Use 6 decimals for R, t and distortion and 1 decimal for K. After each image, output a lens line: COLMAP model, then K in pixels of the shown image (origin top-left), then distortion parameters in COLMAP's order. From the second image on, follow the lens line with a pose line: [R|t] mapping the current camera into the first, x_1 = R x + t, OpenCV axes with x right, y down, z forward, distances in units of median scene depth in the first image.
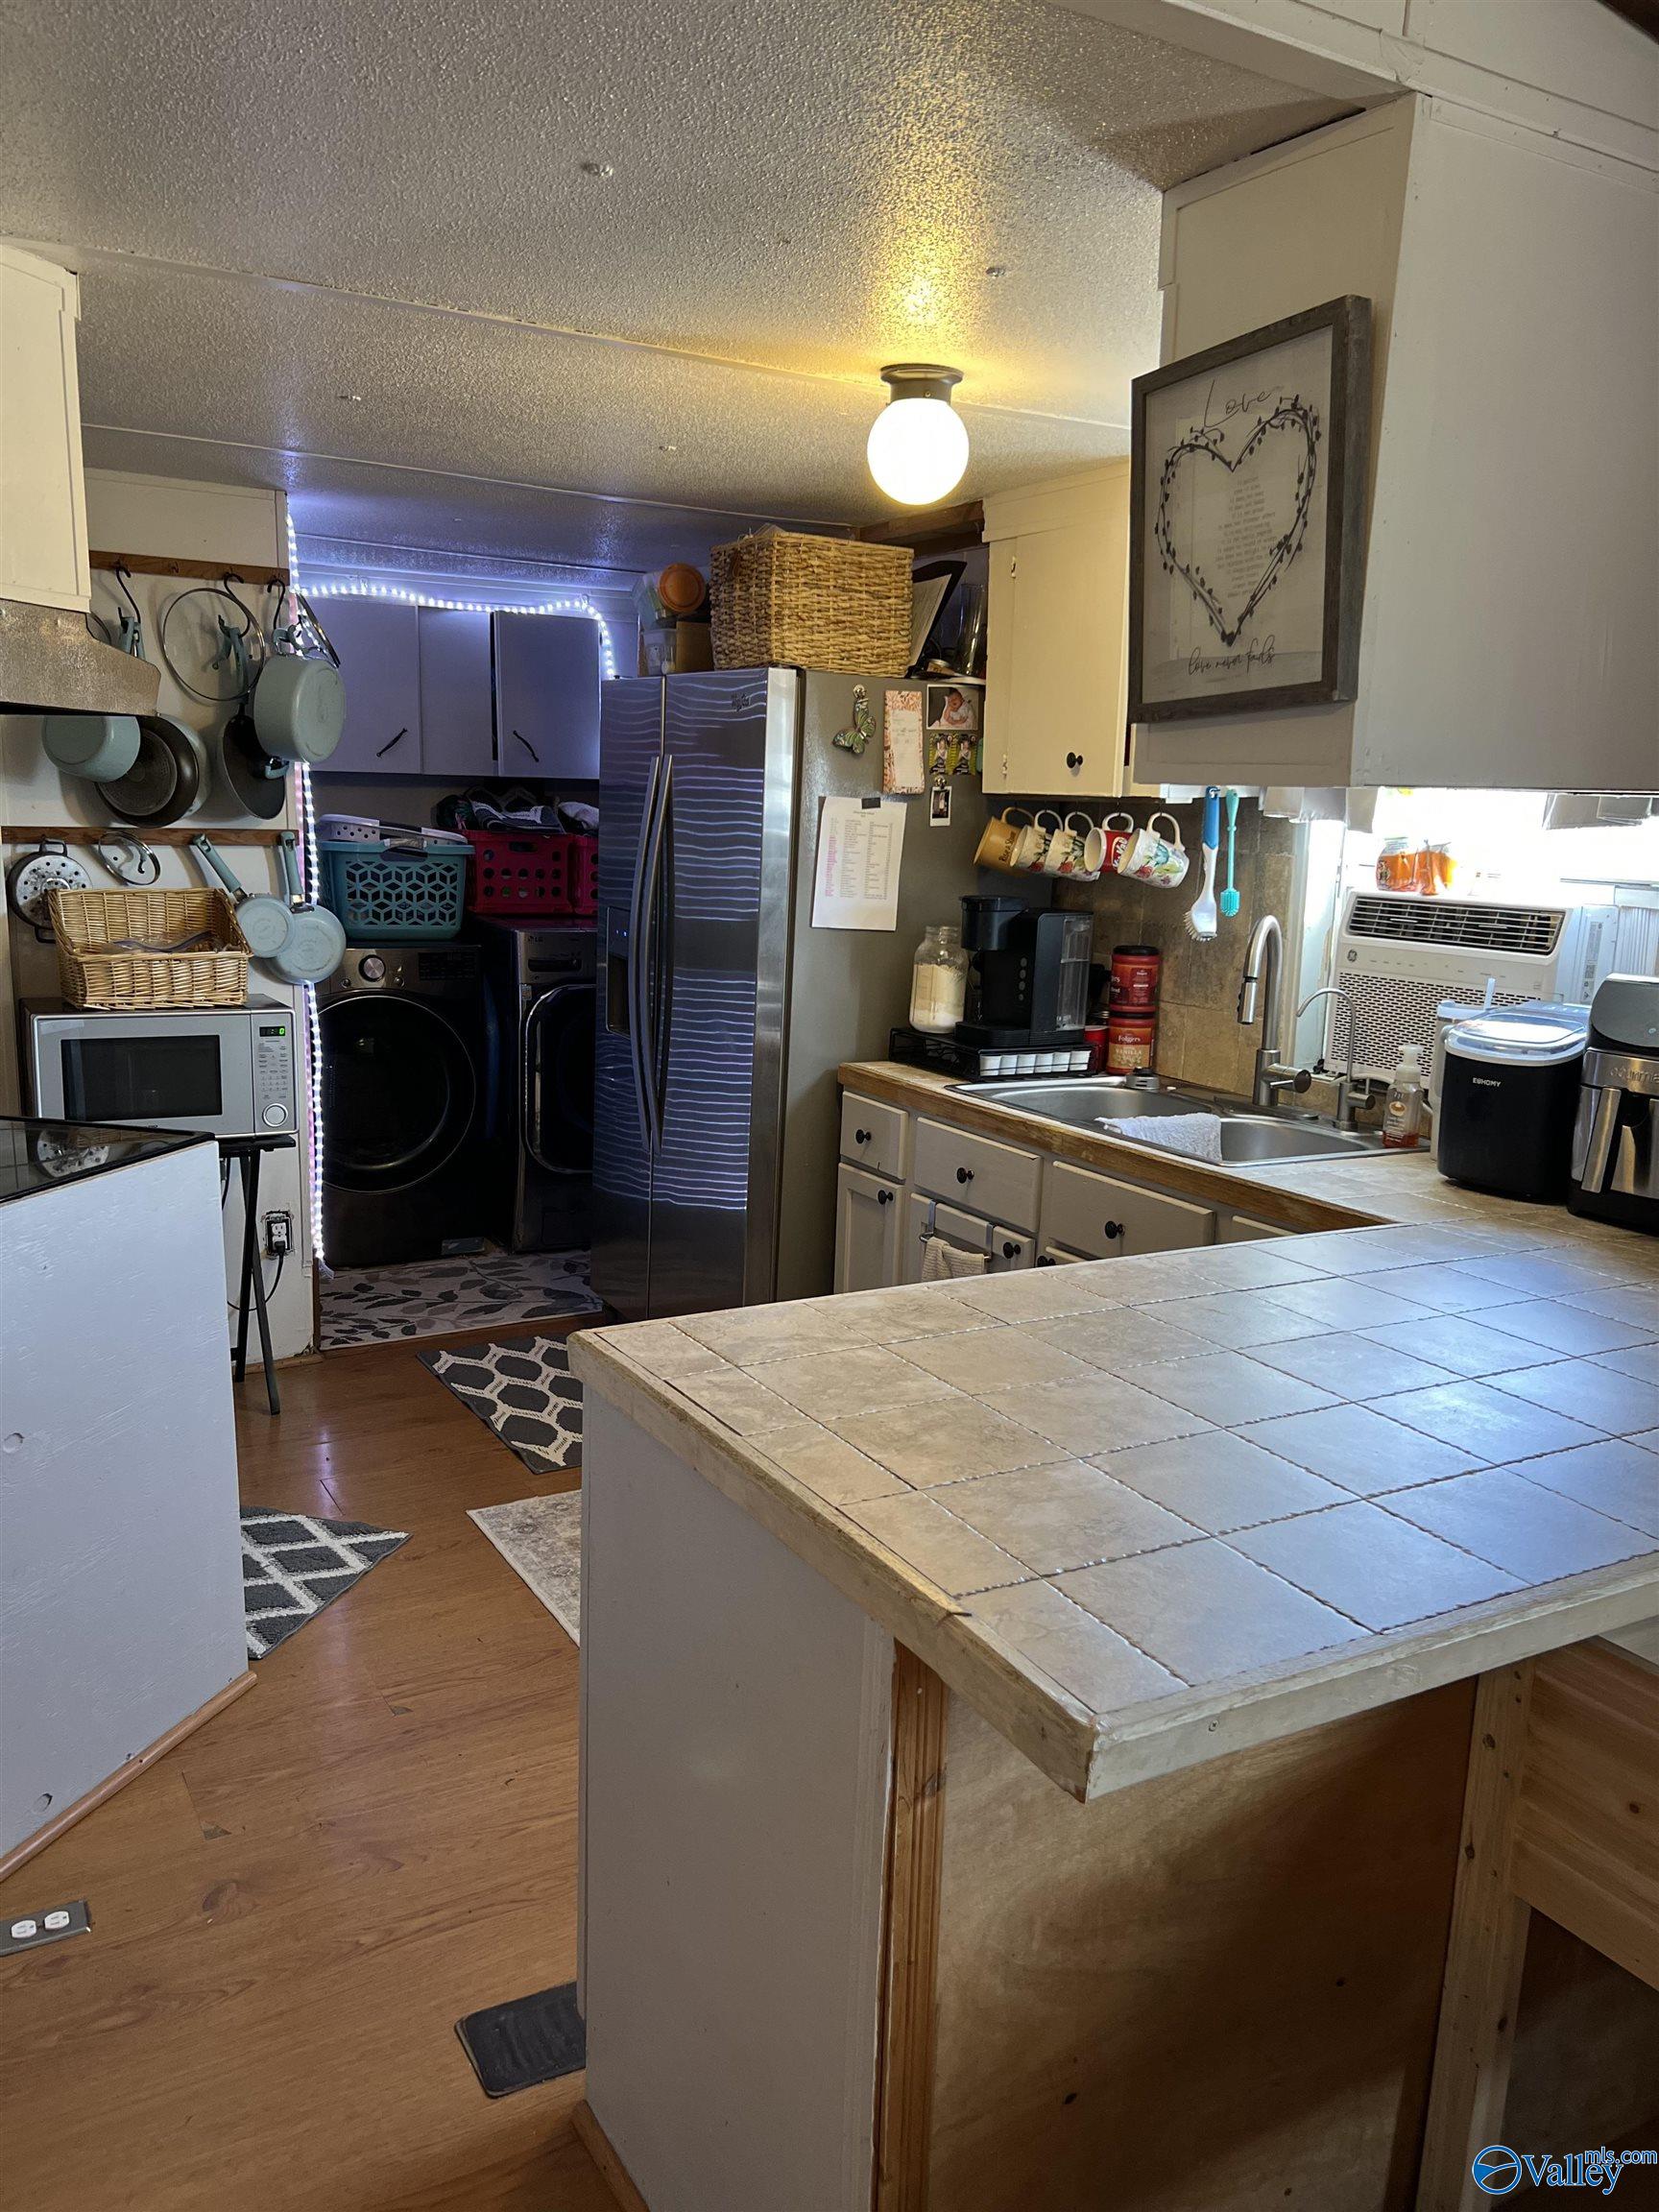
lens RADIAL K [[1659.0, 0, 811.2], [0, 1659.0, 1173.2], [0, 0, 1]] dist [0.163193, -0.377808]
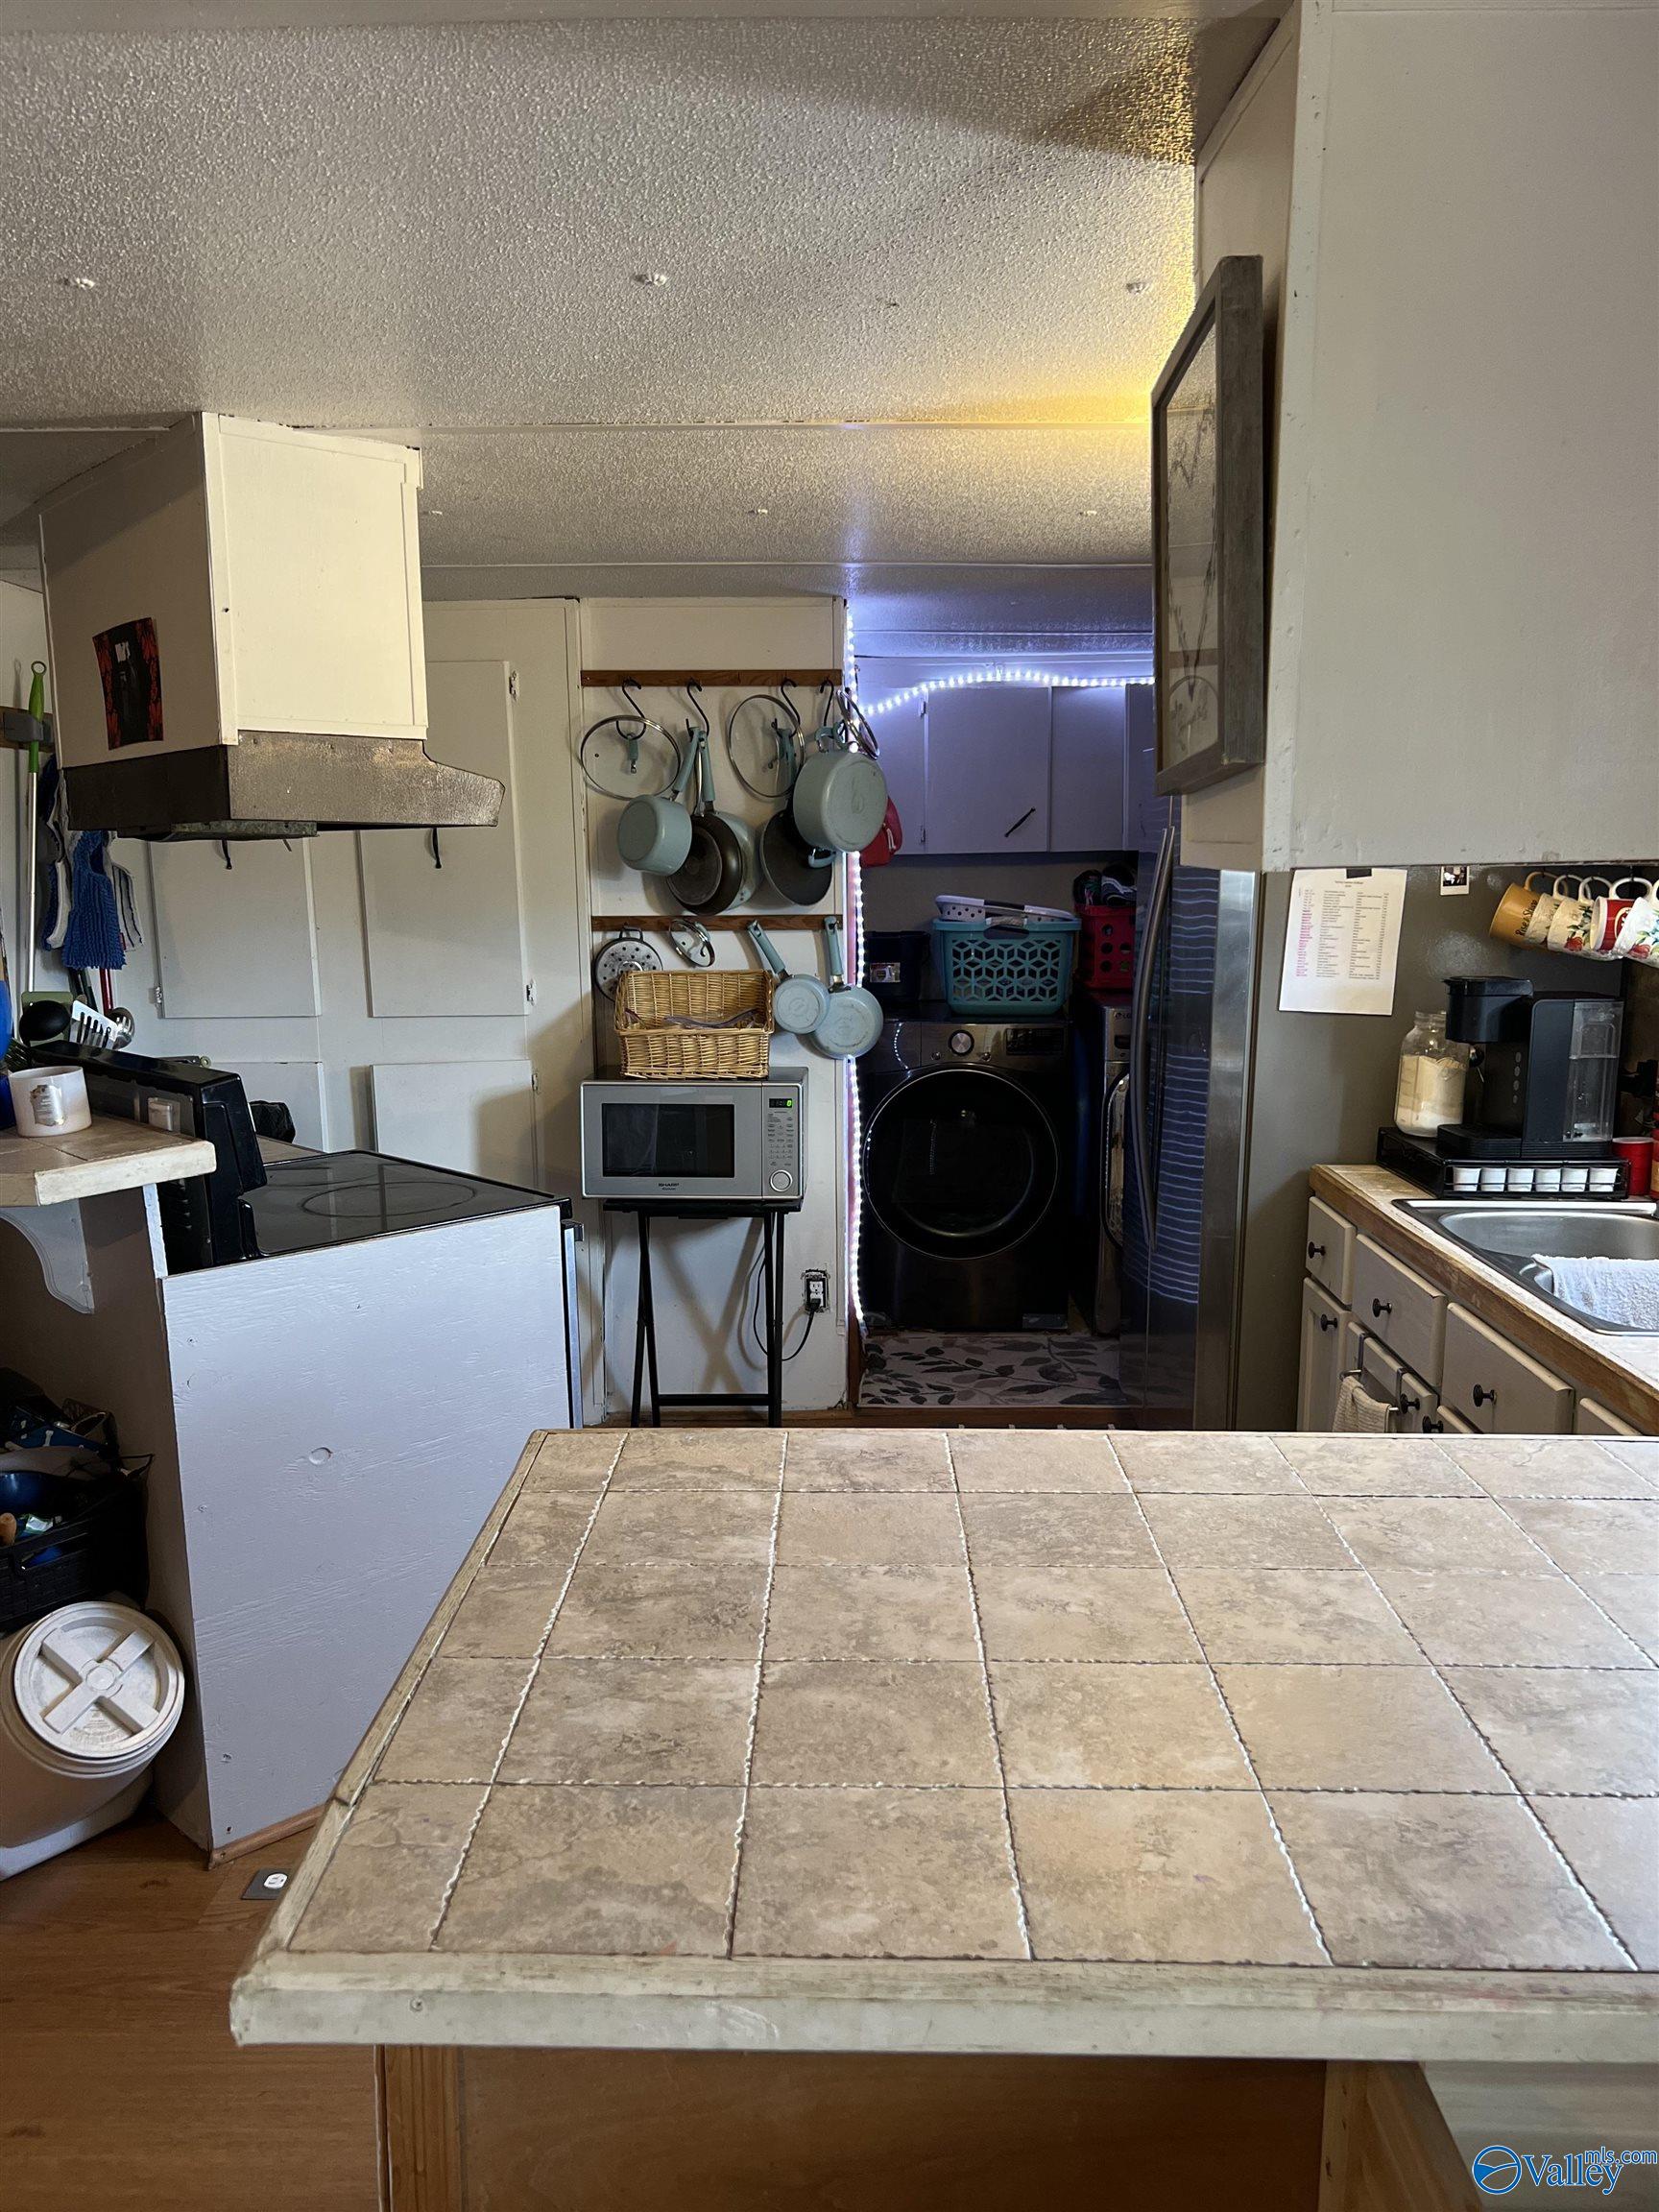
lens RADIAL K [[1659.0, 0, 811.2], [0, 1659.0, 1173.2], [0, 0, 1]] dist [0.163193, -0.377808]
pose [[0.861826, 0.064269, -0.503115, 0.239829], [-0.082625, 0.996479, -0.014241, -0.027466], [0.500428, 0.053843, 0.864102, 0.102701]]
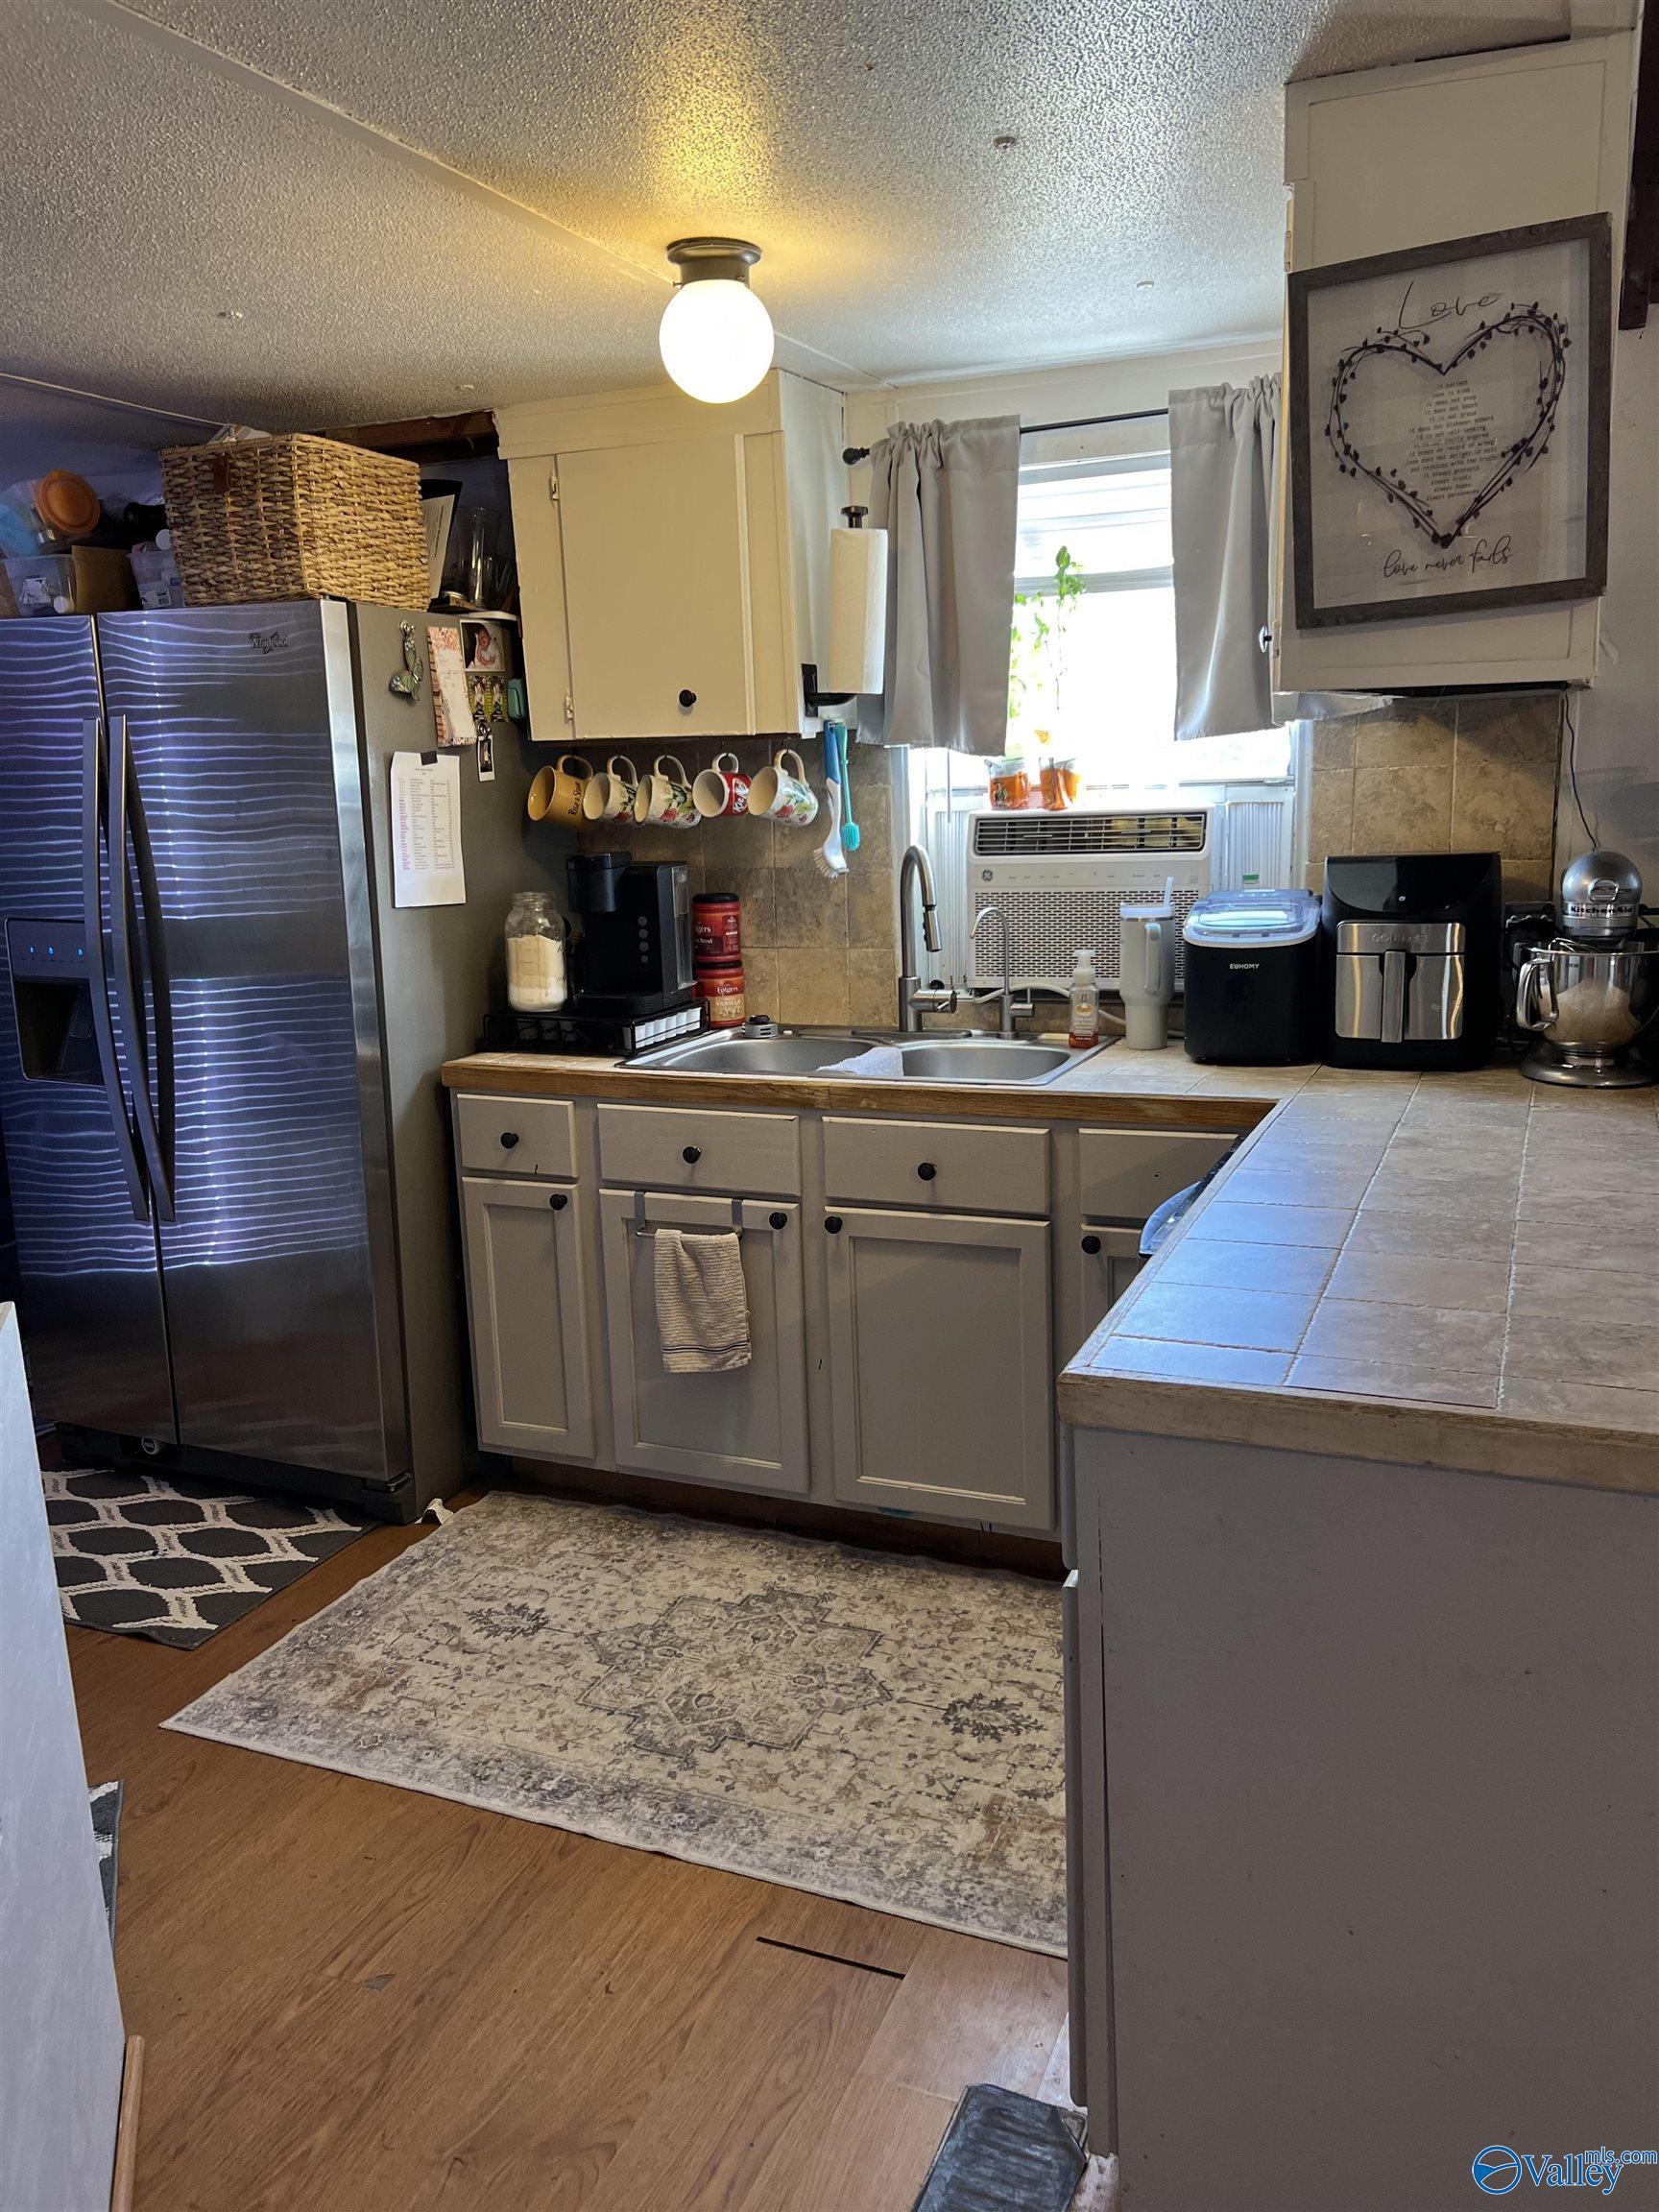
lens RADIAL K [[1678.8, 0, 819.0], [0, 1678.8, 1167.0], [0, 0, 1]] dist [0.074378, -0.111491]
pose [[0.796491, -0.197778, 0.571389, -0.339037], [0.188279, 0.979135, 0.076461, -0.044206], [-0.574589, 0.046680, 0.817110, 0.184163]]
